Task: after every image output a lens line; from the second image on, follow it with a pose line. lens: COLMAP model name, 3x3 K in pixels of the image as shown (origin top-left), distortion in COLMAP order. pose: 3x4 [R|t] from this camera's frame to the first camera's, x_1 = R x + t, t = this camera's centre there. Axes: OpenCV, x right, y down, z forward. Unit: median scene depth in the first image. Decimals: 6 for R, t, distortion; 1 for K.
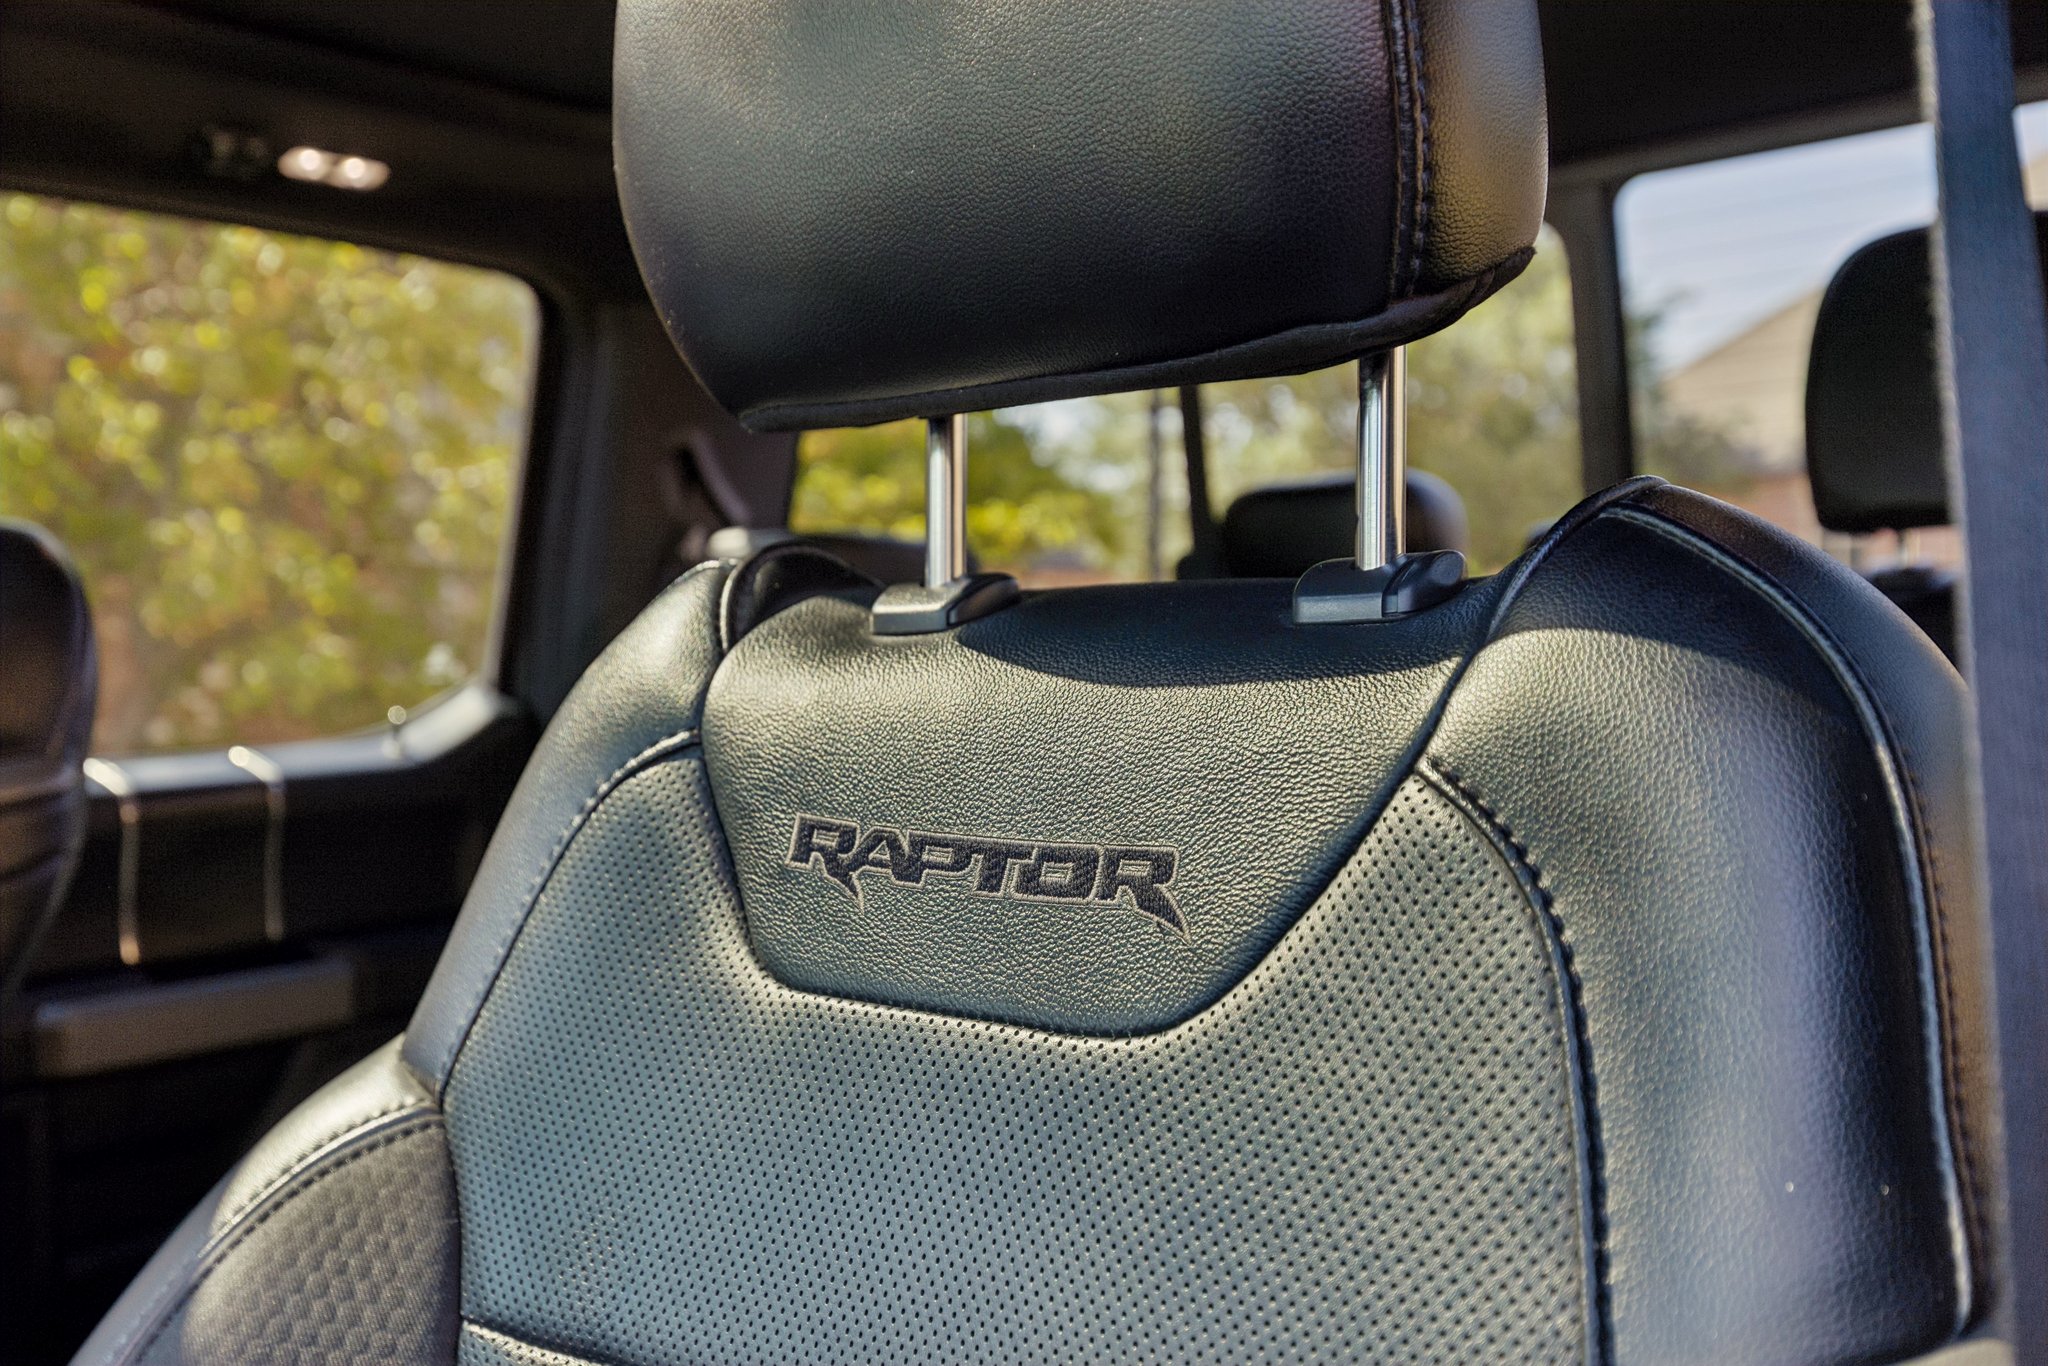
lens RADIAL K [[1975.1, 0, 1024.0], [0, 1975.1, 683.0], [0, 0, 1]] dist [0.144156, -0.380925]
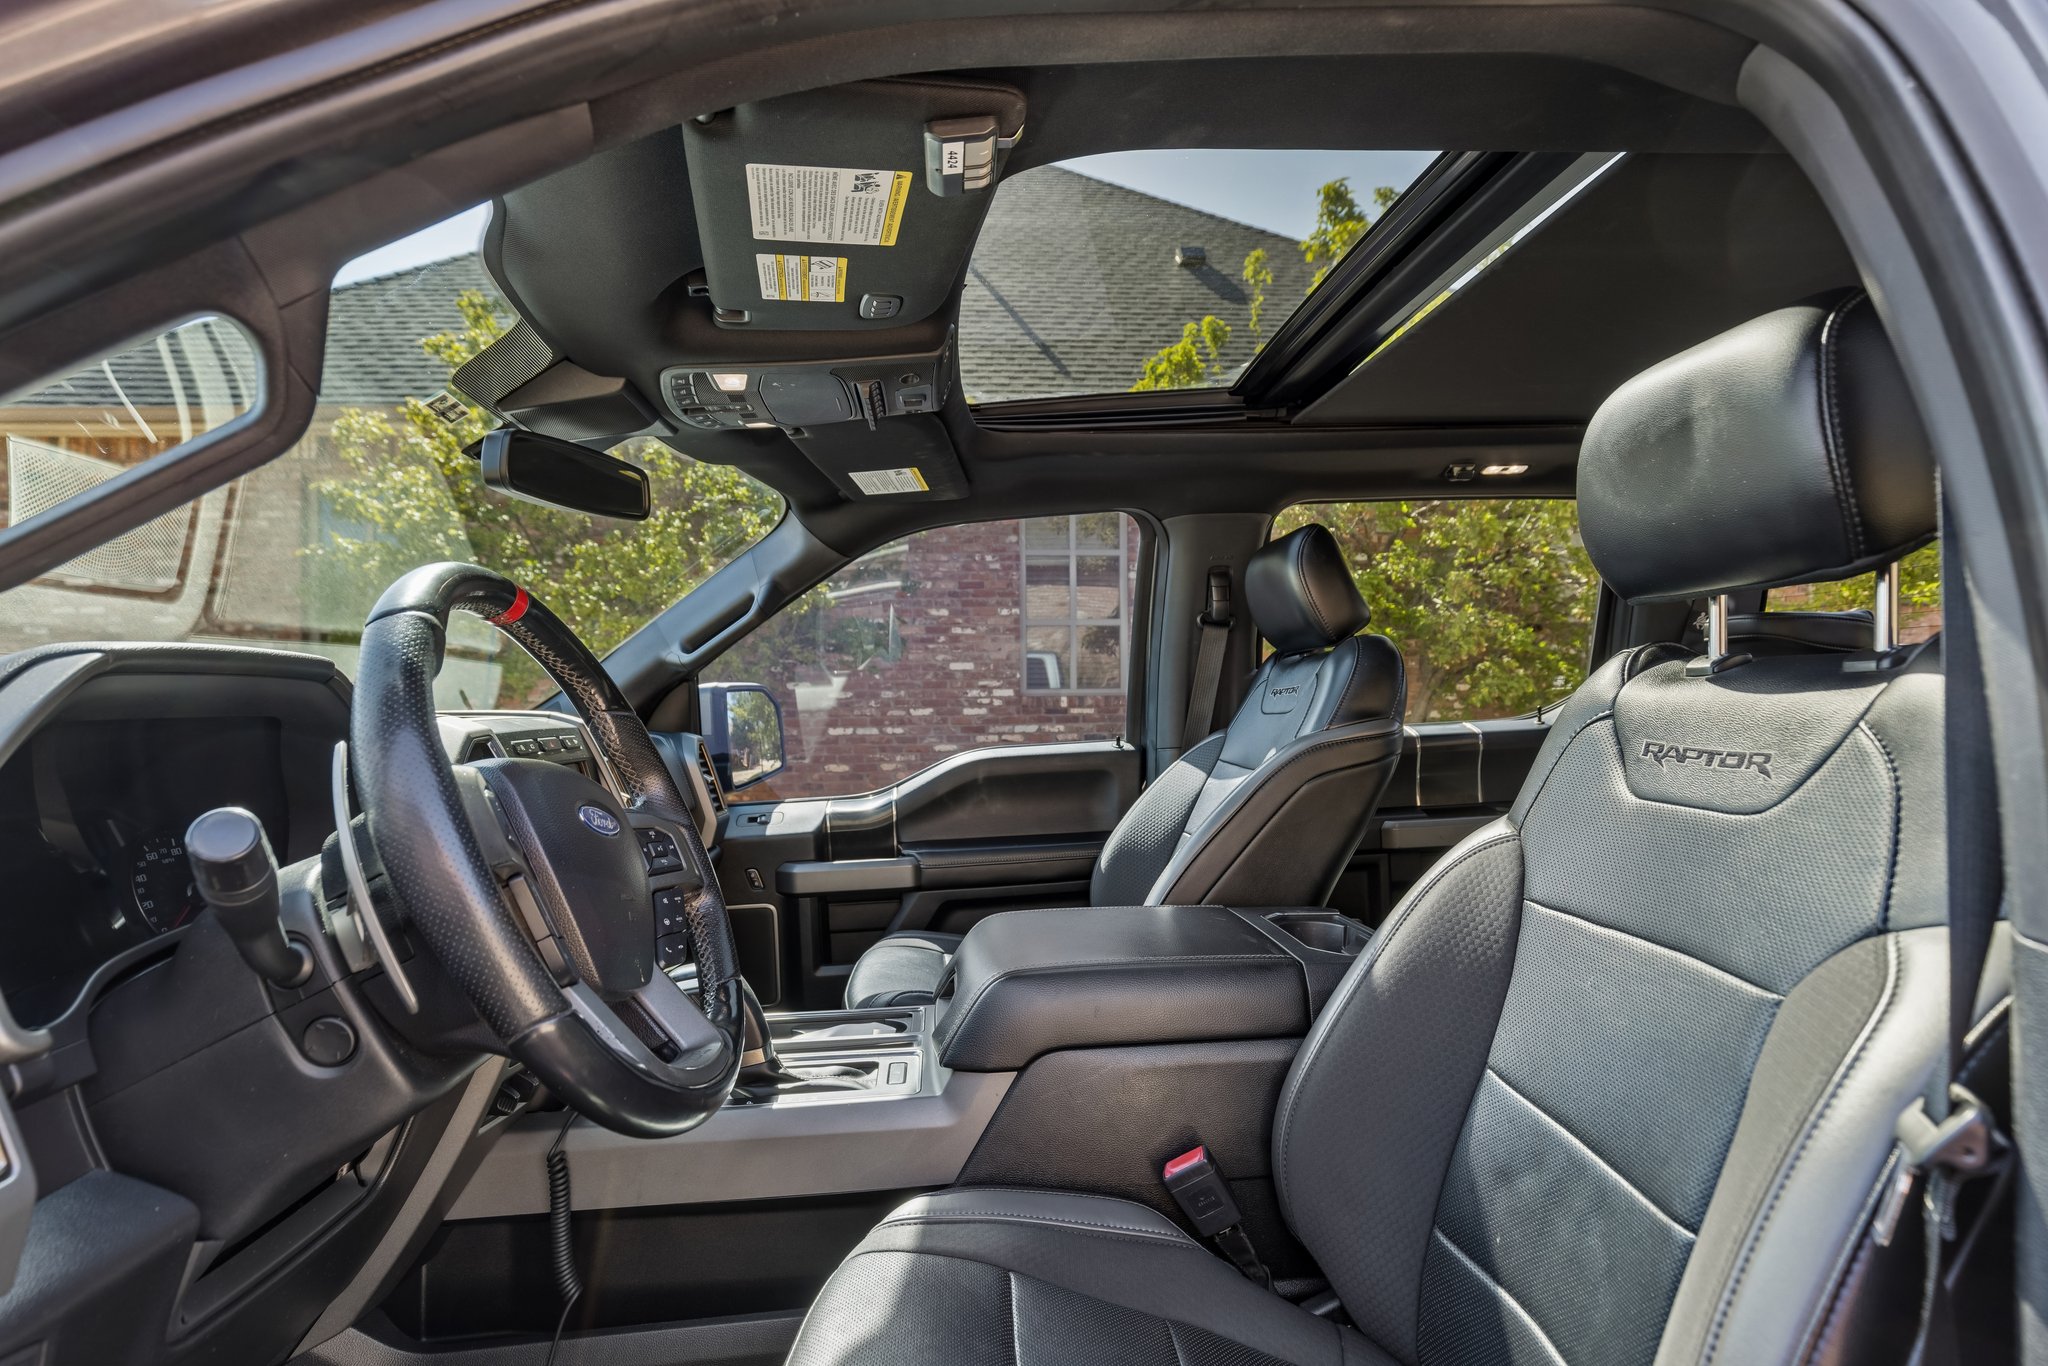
lens RADIAL K [[1067.8, 0, 1024.0], [0, 1067.8, 683.0], [0, 0, 1]] dist [0.025517, 0.000683]
pose [[0.714652, -0.004123, -0.699468, 0.318683], [-0.000605, 0.999979, -0.006512, -0.004229], [0.699480, 0.005077, 0.714635, -0.703881]]
